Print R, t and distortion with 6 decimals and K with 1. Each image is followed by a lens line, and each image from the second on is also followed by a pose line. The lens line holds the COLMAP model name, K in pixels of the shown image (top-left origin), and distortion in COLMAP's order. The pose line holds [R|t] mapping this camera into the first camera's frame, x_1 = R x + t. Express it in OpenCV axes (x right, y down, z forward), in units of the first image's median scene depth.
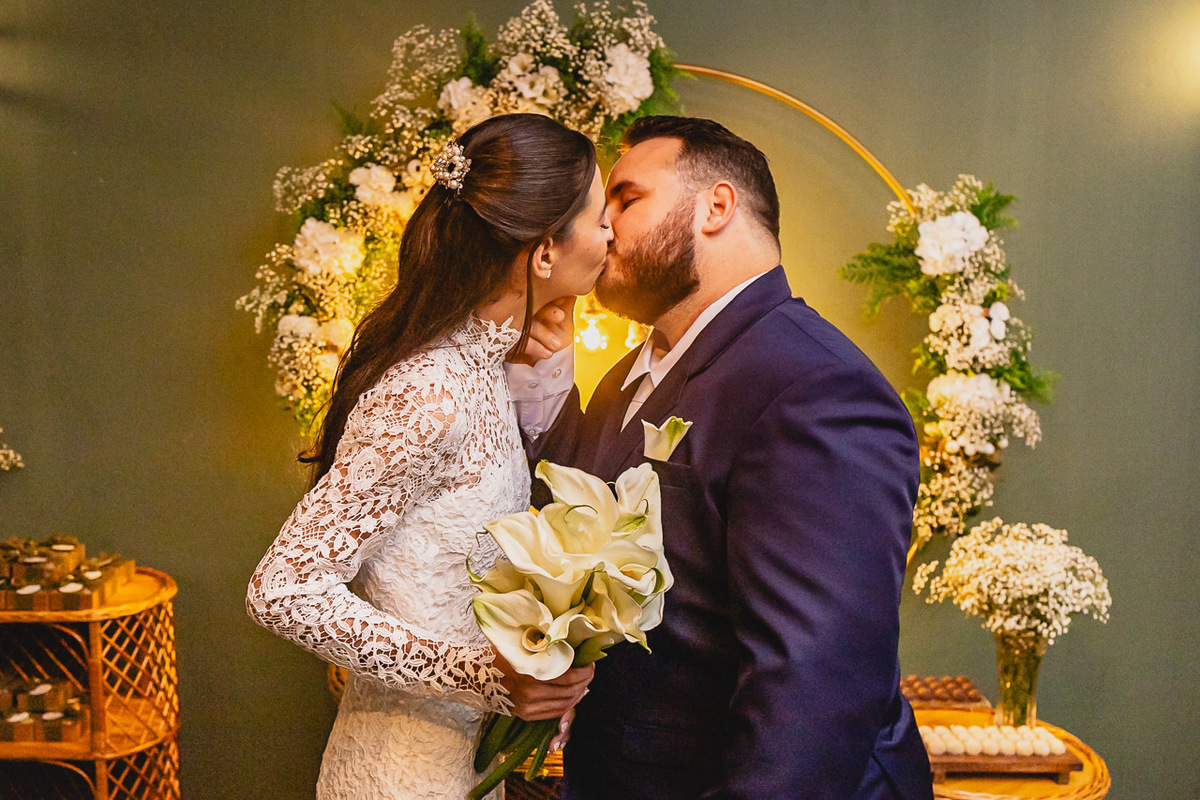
lens RADIAL K [[1249.6, 0, 548.4], [0, 1249.6, 419.7], [0, 0, 1]] dist [-0.004967, 0.000000]
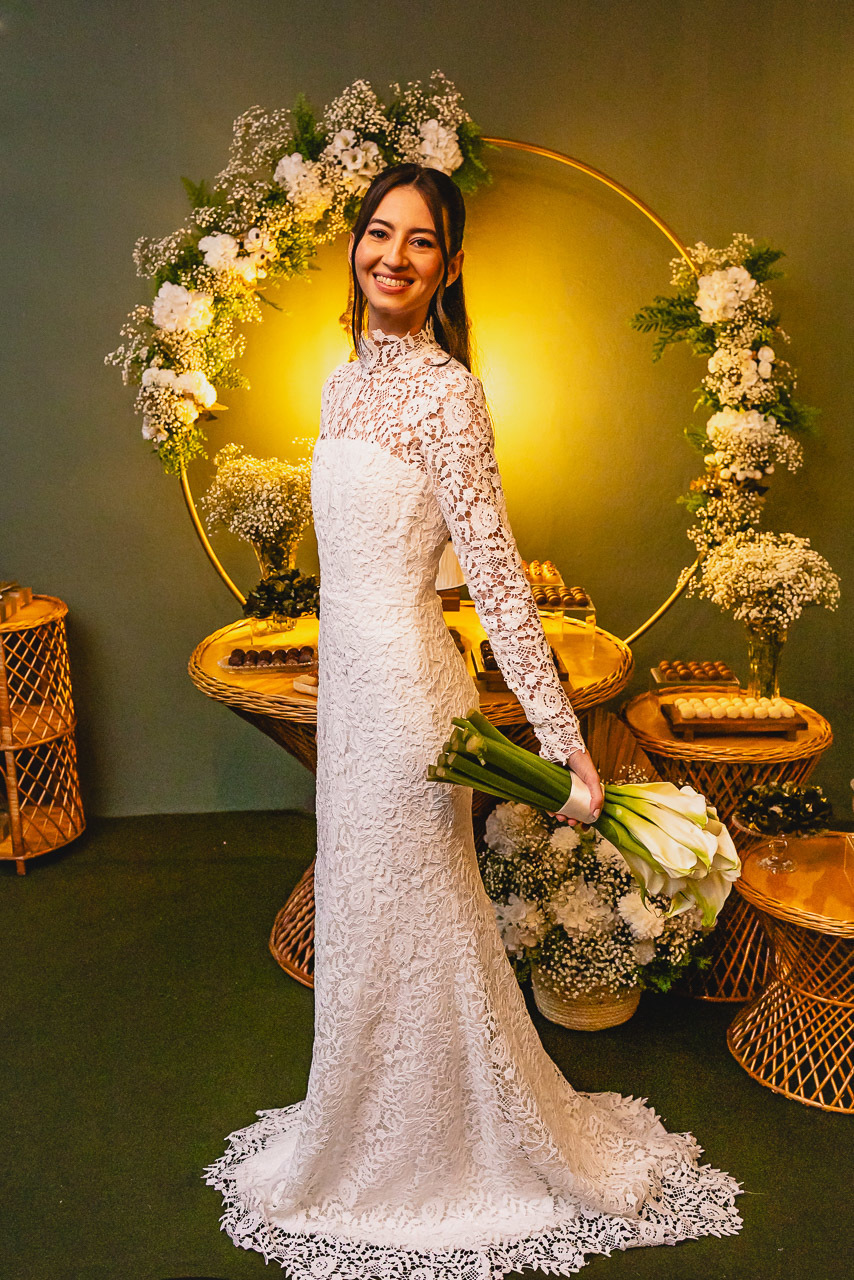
lens RADIAL K [[1203.9, 0, 428.7], [0, 1203.9, 630.0], [0, 0, 1]] dist [-0.013967, 0.000000]
pose [[0.999823, -0.015413, -0.010793, 0.058760], [0.016456, 0.994407, 0.104323, 0.045834], [0.009125, -0.104482, 0.994485, -0.131423]]
